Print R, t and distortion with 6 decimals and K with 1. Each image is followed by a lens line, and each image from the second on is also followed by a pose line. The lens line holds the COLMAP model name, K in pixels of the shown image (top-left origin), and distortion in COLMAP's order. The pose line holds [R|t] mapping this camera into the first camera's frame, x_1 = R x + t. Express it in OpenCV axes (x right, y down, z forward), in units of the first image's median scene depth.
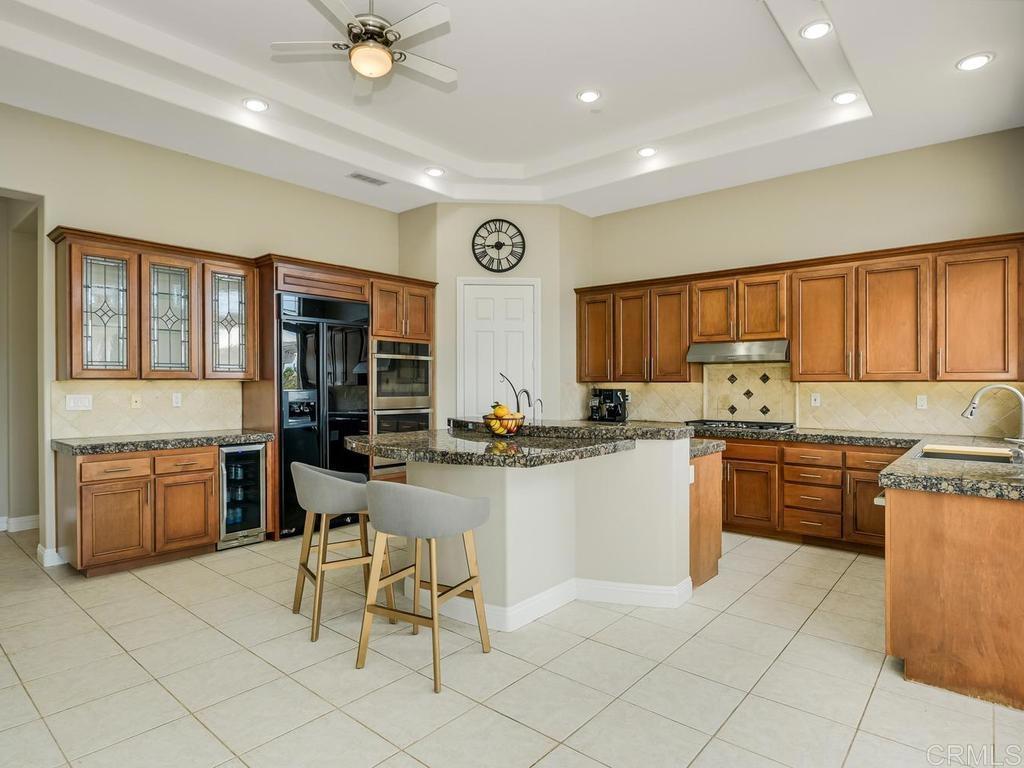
lens RADIAL K [[567.4, 0, 516.8], [0, 567.4, 386.0], [0, 0, 1]] dist [-0.028321, -0.002525]
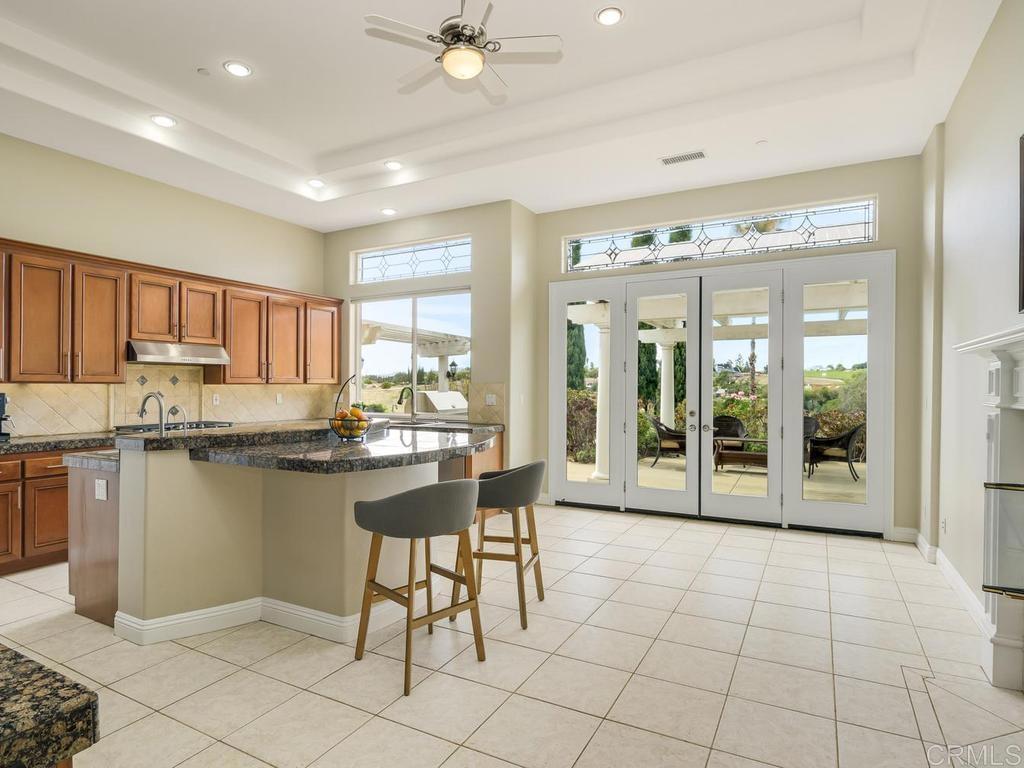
lens RADIAL K [[567.4, 0, 516.8], [0, 567.4, 386.0], [0, 0, 1]] dist [-0.028321, -0.002525]
pose [[-0.212535, -0.001217, 0.977153, -0.744632], [-0.000511, 0.999999, 0.001135, -0.004930], [-0.977153, -0.000258, -0.212536, 0.659784]]
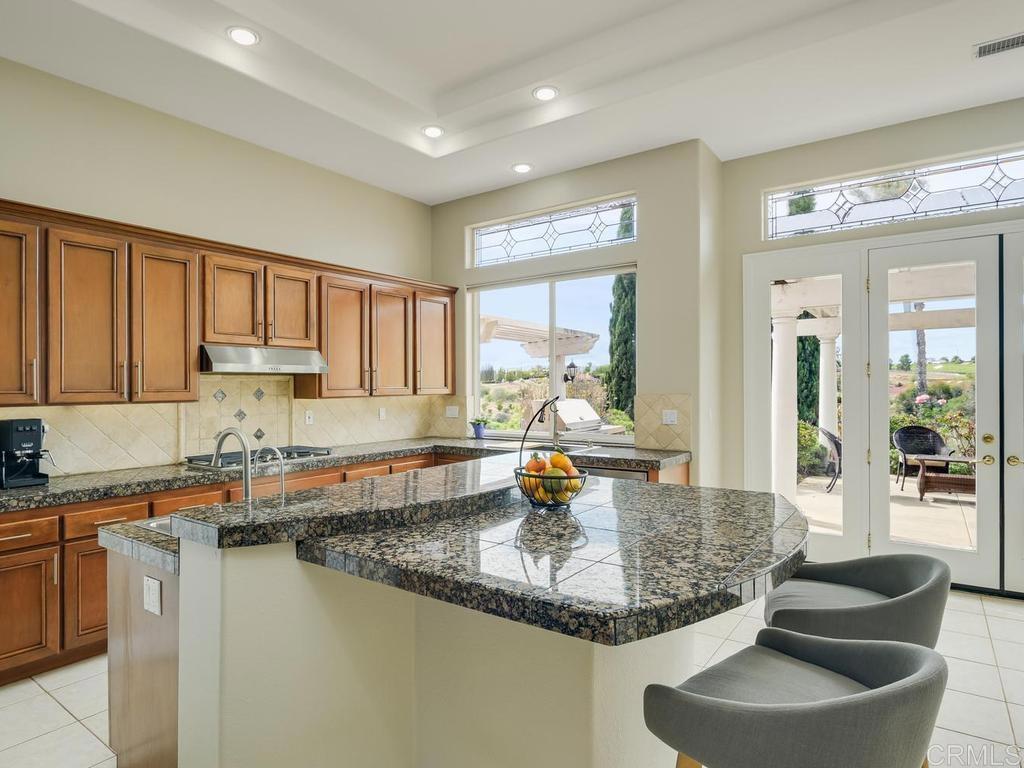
lens RADIAL K [[587.8, 0, 512.0], [0, 587.8, 384.0], [0, 0, 1]] dist [-0.027818, 0.000294]
pose [[-0.083183, 0.001340, 0.996533, -0.445115], [0.009544, 0.999954, -0.000548, -0.026291], [-0.996489, 0.009466, -0.083192, 0.772301]]
